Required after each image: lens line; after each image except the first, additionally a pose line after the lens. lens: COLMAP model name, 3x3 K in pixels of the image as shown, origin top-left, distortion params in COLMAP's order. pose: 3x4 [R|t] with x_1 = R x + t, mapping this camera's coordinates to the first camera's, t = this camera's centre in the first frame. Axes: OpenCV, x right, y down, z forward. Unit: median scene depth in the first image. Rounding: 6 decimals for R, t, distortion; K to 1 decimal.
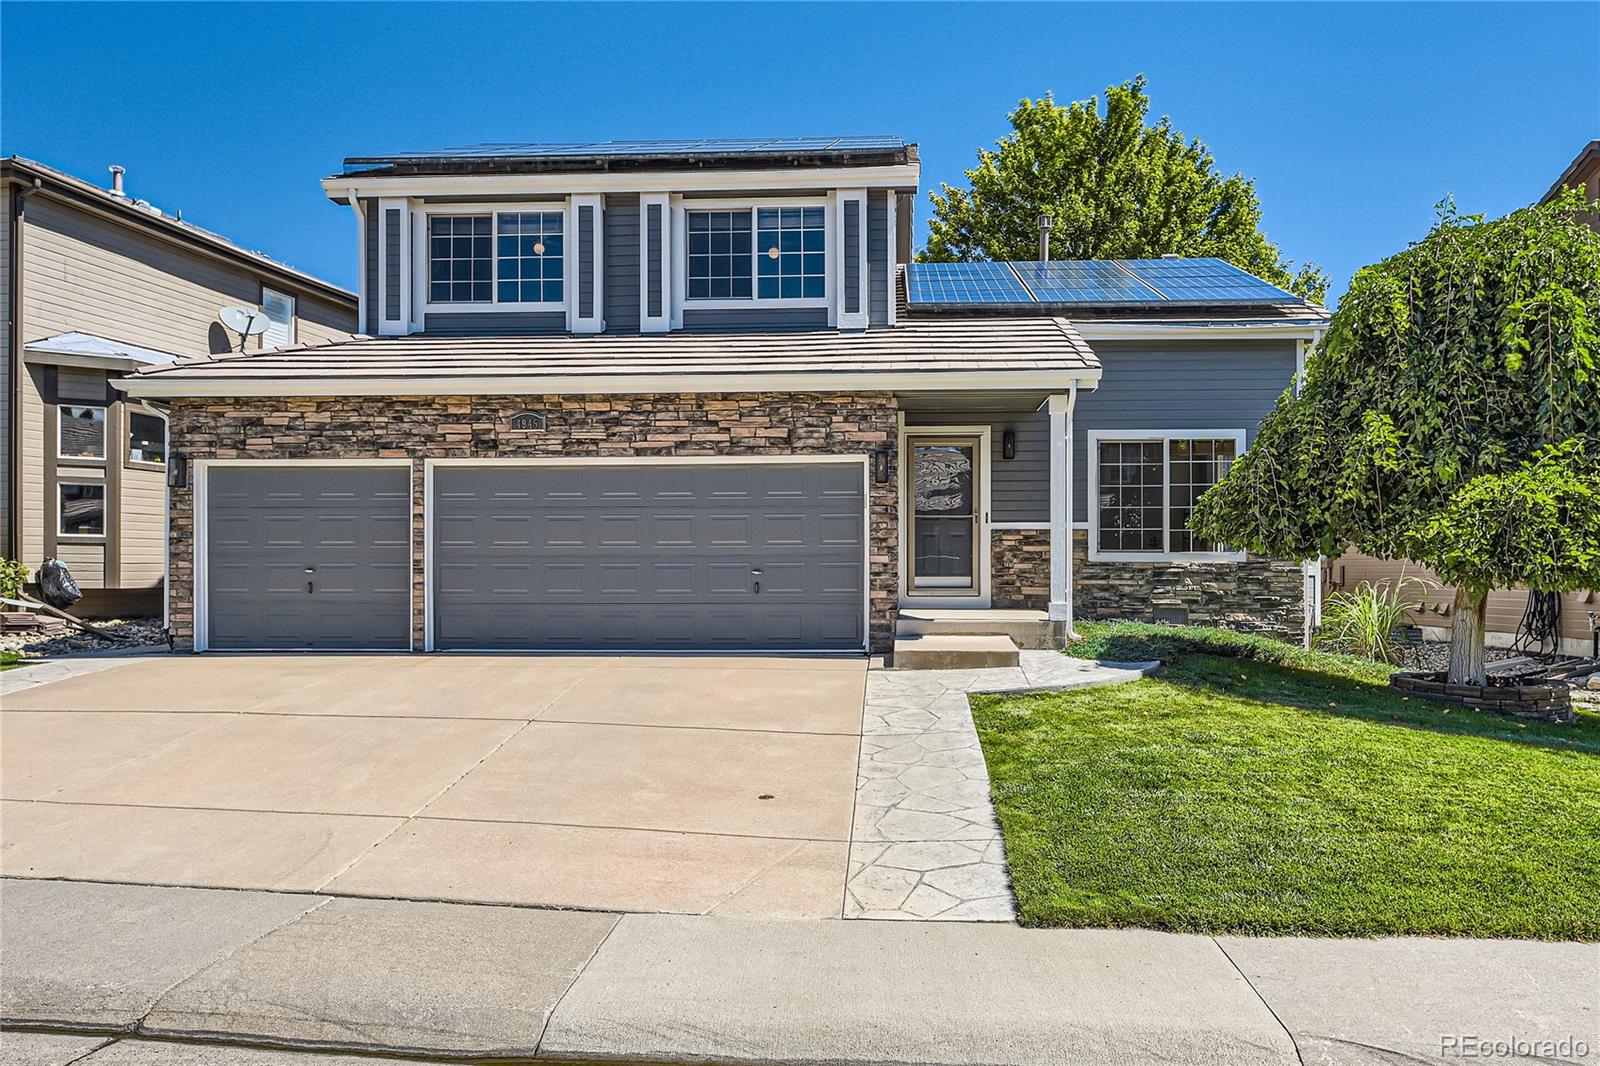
lens RADIAL K [[1160.1, 0, 809.2], [0, 1160.1, 537.3], [0, 0, 1]] dist [0.001309, 0.002101]
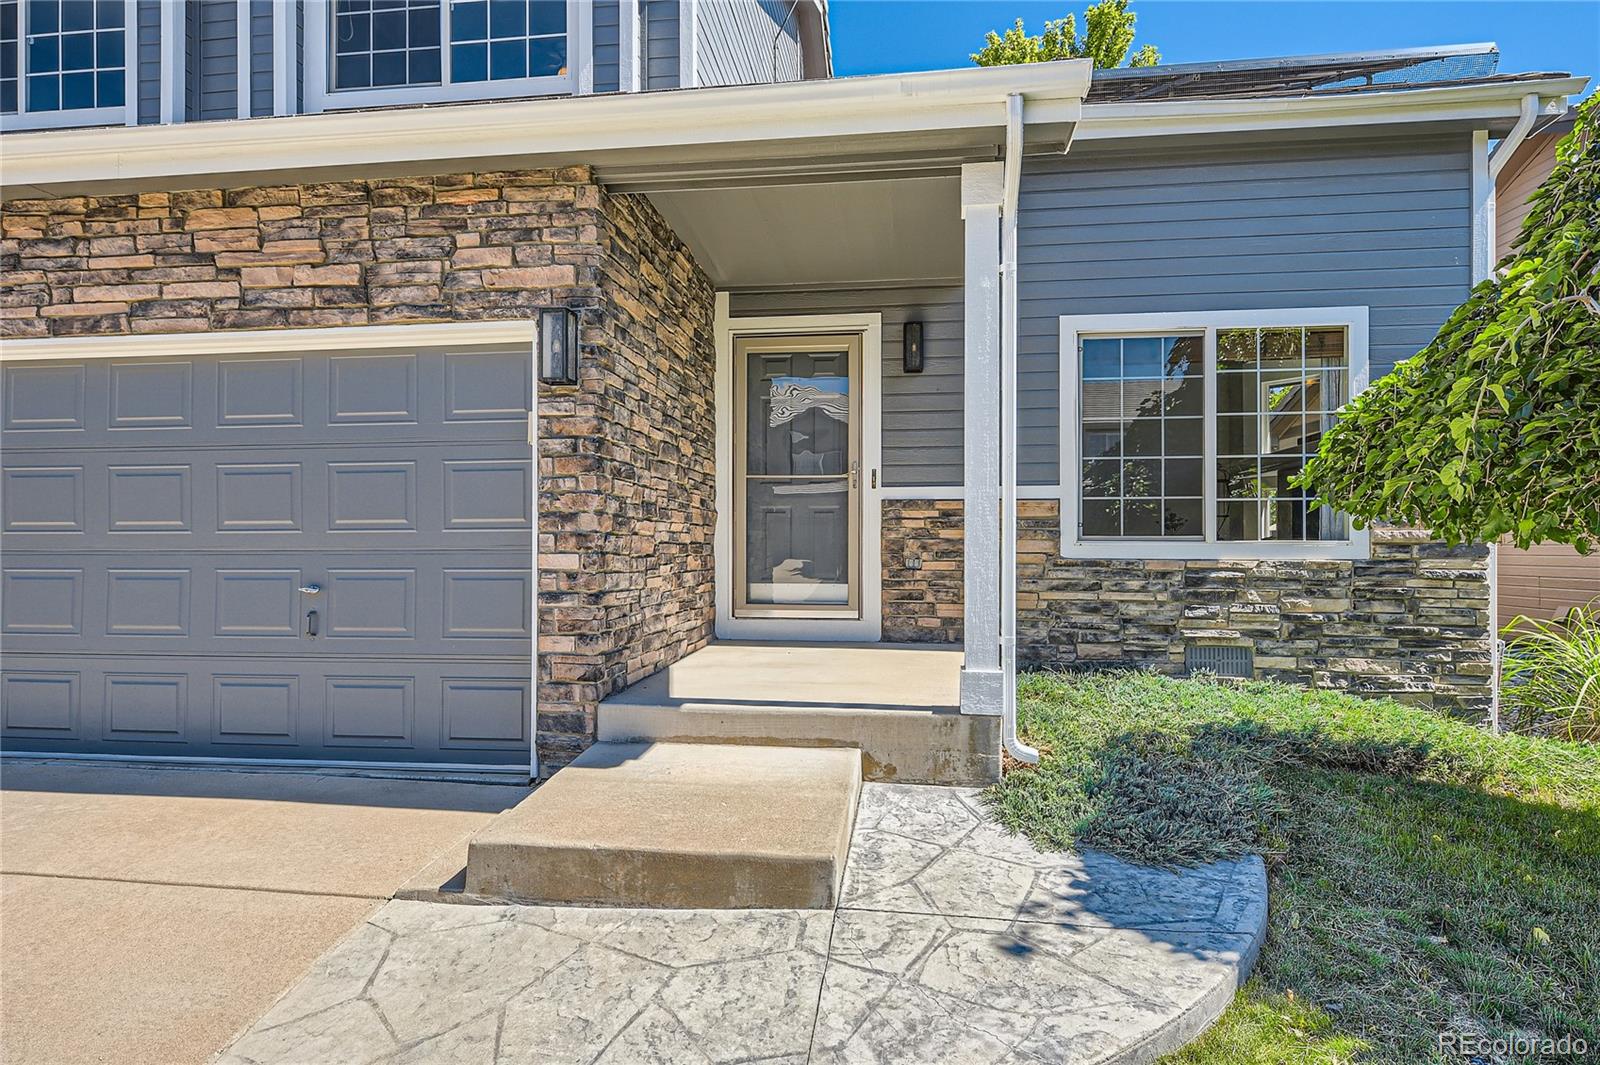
lens RADIAL K [[866.5, 0, 784.8], [0, 866.5, 521.5], [0, 0, 1]] dist [0.002921, 0.000292]
pose [[0.996792, -0.001933, -0.080013, 0.145933], [0.002049, 0.999997, 0.001371, 0.003026], [0.080010, -0.001531, 0.996793, 0.591675]]
